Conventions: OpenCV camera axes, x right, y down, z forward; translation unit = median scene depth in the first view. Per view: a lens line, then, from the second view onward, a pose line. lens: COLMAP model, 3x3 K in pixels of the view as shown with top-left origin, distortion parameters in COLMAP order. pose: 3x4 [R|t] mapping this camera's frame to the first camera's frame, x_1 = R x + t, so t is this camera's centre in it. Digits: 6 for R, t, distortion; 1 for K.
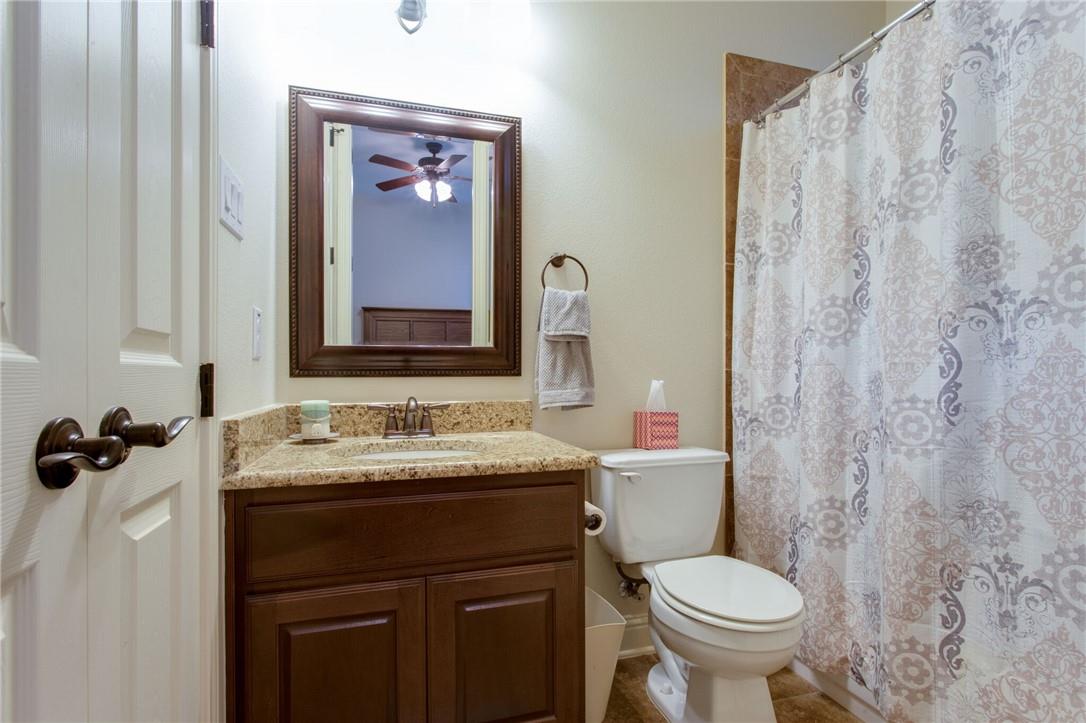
lens RADIAL K [[522.6, 0, 542.4], [0, 522.6, 370.8], [0, 0, 1]] dist [-0.001073, 0.000670]
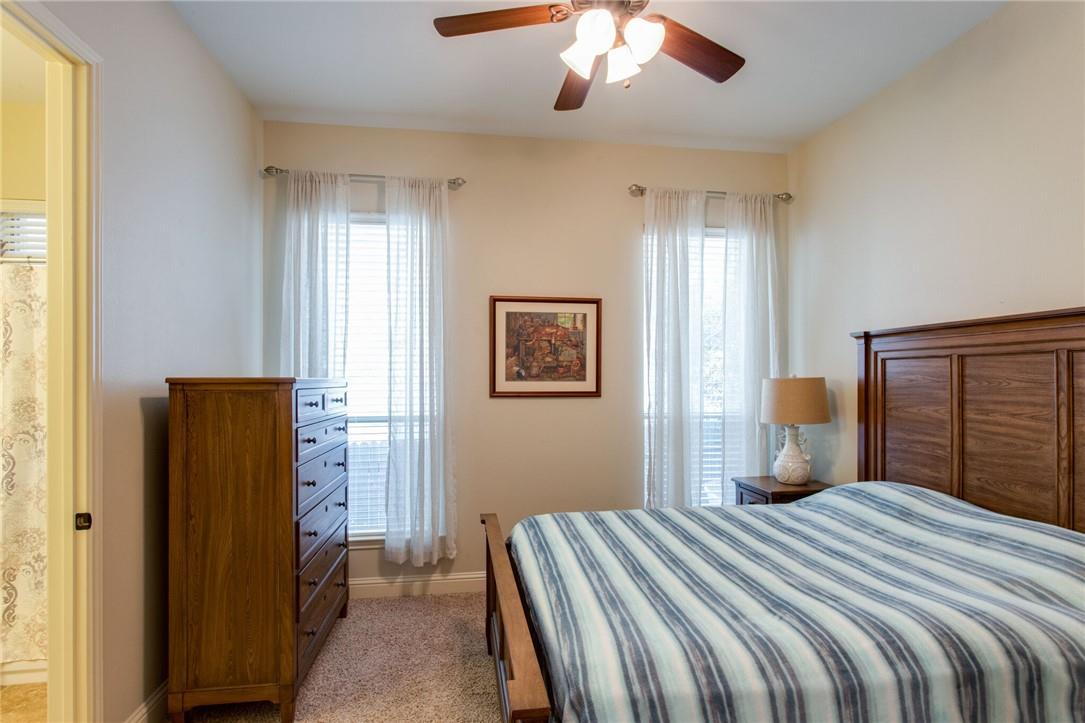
lens RADIAL K [[522.1, 0, 541.5], [0, 522.1, 372.4], [0, 0, 1]] dist [-0.001073, 0.000670]
pose [[0.179856, 0.001275, 0.983692, -0.767258], [0.003397, 0.999992, -0.001917, -0.345511], [-0.983687, 0.003686, 0.179851, -1.297152]]
